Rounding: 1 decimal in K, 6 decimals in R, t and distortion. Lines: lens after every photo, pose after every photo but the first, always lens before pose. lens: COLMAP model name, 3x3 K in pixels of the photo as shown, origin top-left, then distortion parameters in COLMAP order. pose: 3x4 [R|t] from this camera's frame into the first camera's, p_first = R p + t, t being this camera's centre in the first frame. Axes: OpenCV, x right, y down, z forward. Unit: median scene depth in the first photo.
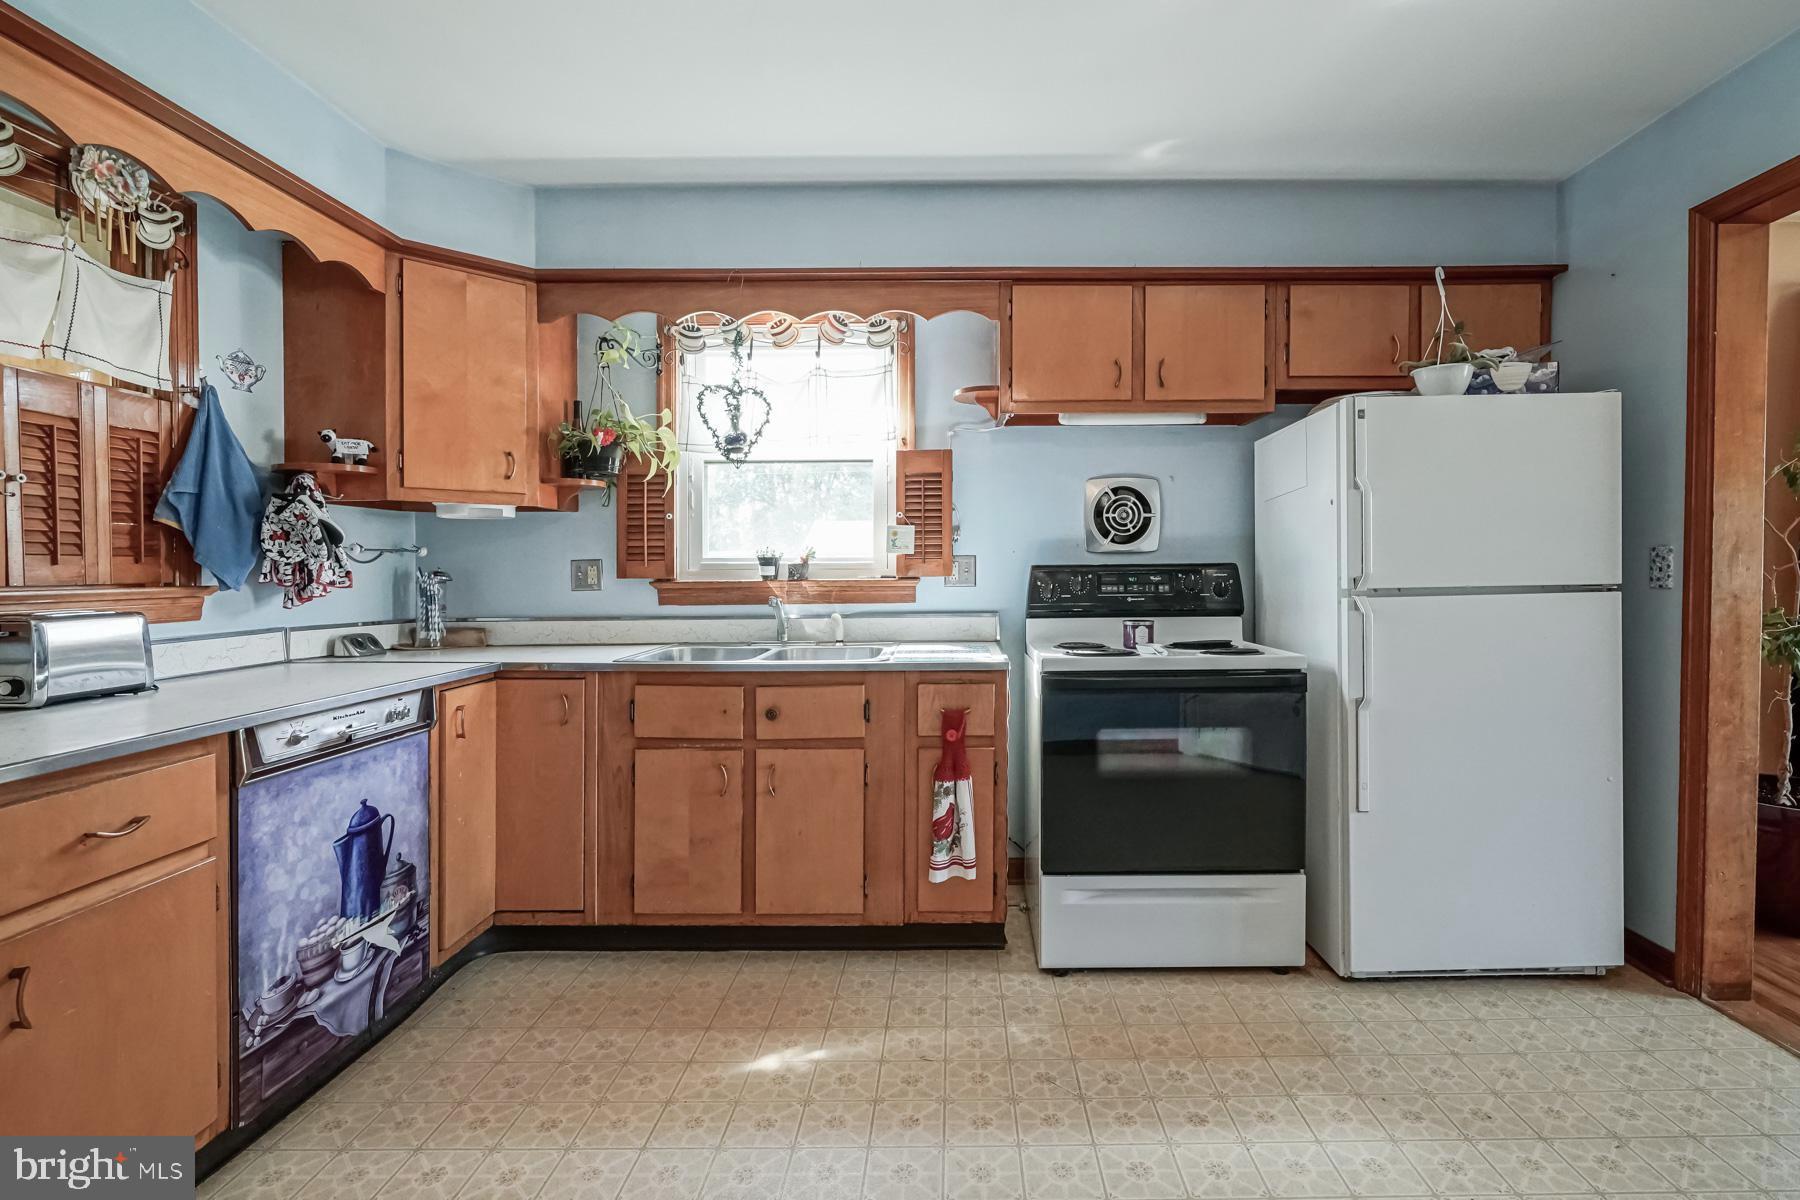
lens RADIAL K [[839.9, 0, 938.9], [0, 839.9, 579.2], [0, 0, 1]] dist [-0.008202, 0.000291]
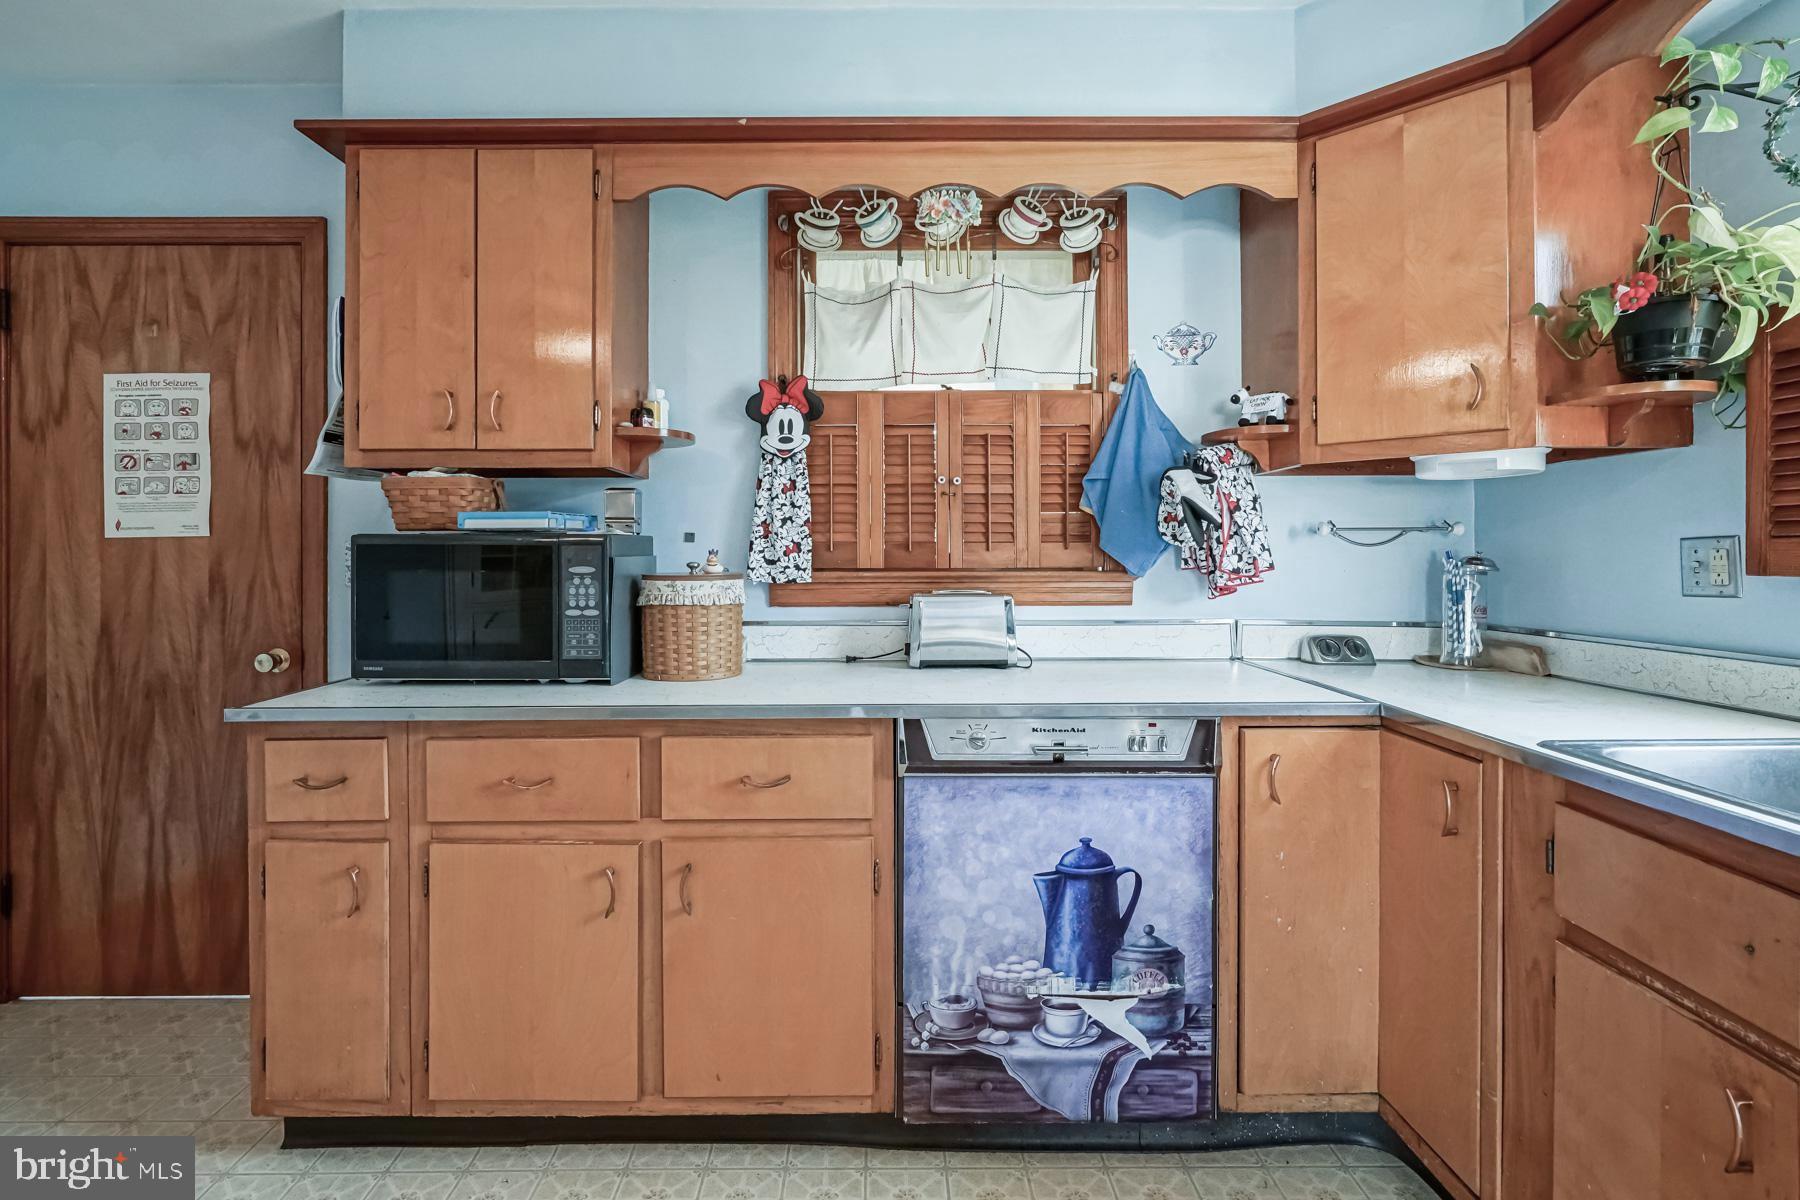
lens RADIAL K [[834.0, 0, 875.0], [0, 834.0, 546.8], [0, 0, 1]] dist [-0.005708, 0.001142]
pose [[0.025290, -0.004252, -0.999671, 0.109048], [-0.011593, 0.999922, -0.004547, -0.013160], [0.999613, 0.011704, 0.025239, 0.689117]]
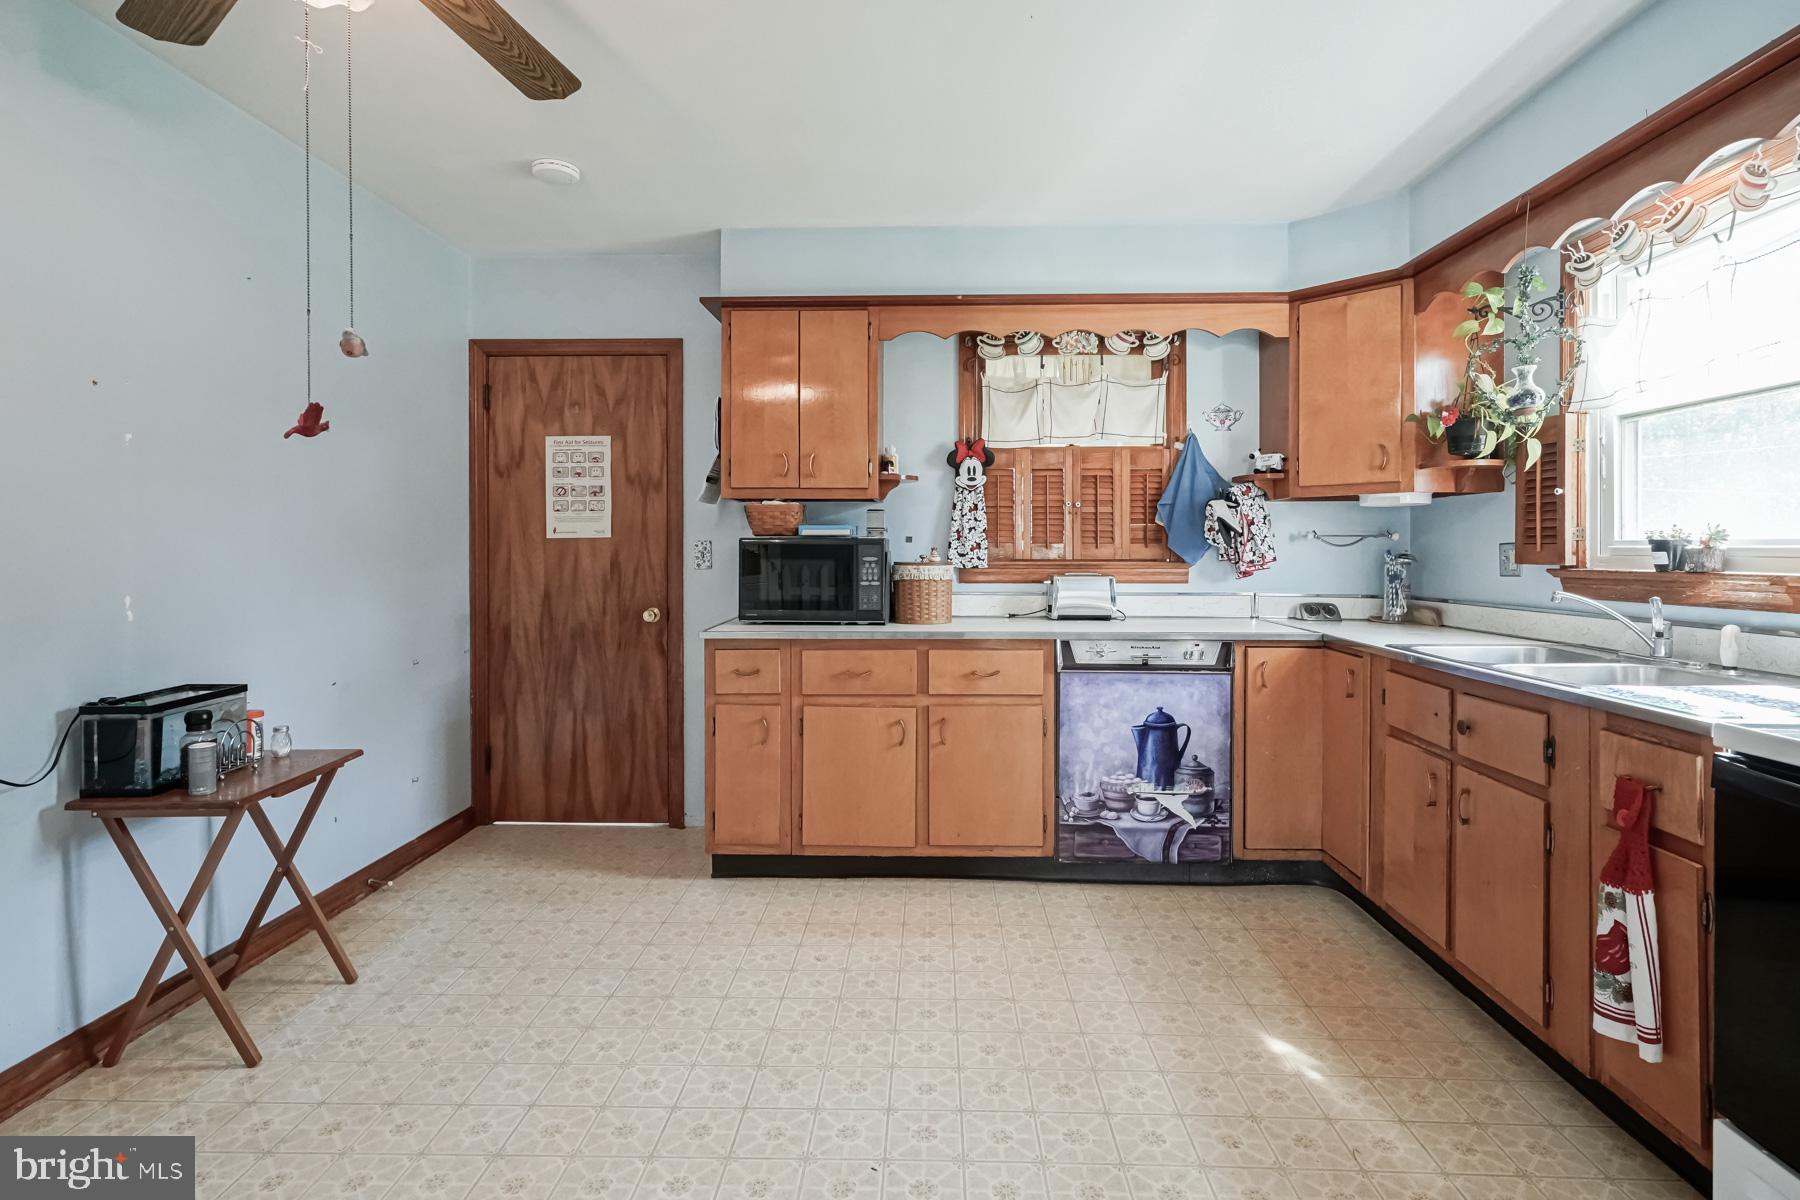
lens RADIAL K [[839.9, 0, 917.8], [0, 839.9, 544.7], [0, 0, 1]] dist [-0.008202, 0.000291]
pose [[0.003174, -0.000361, -0.999995, 0.719544], [-0.015663, 0.999877, -0.000410, -0.015837], [0.999872, 0.015664, 0.003168, 0.500594]]
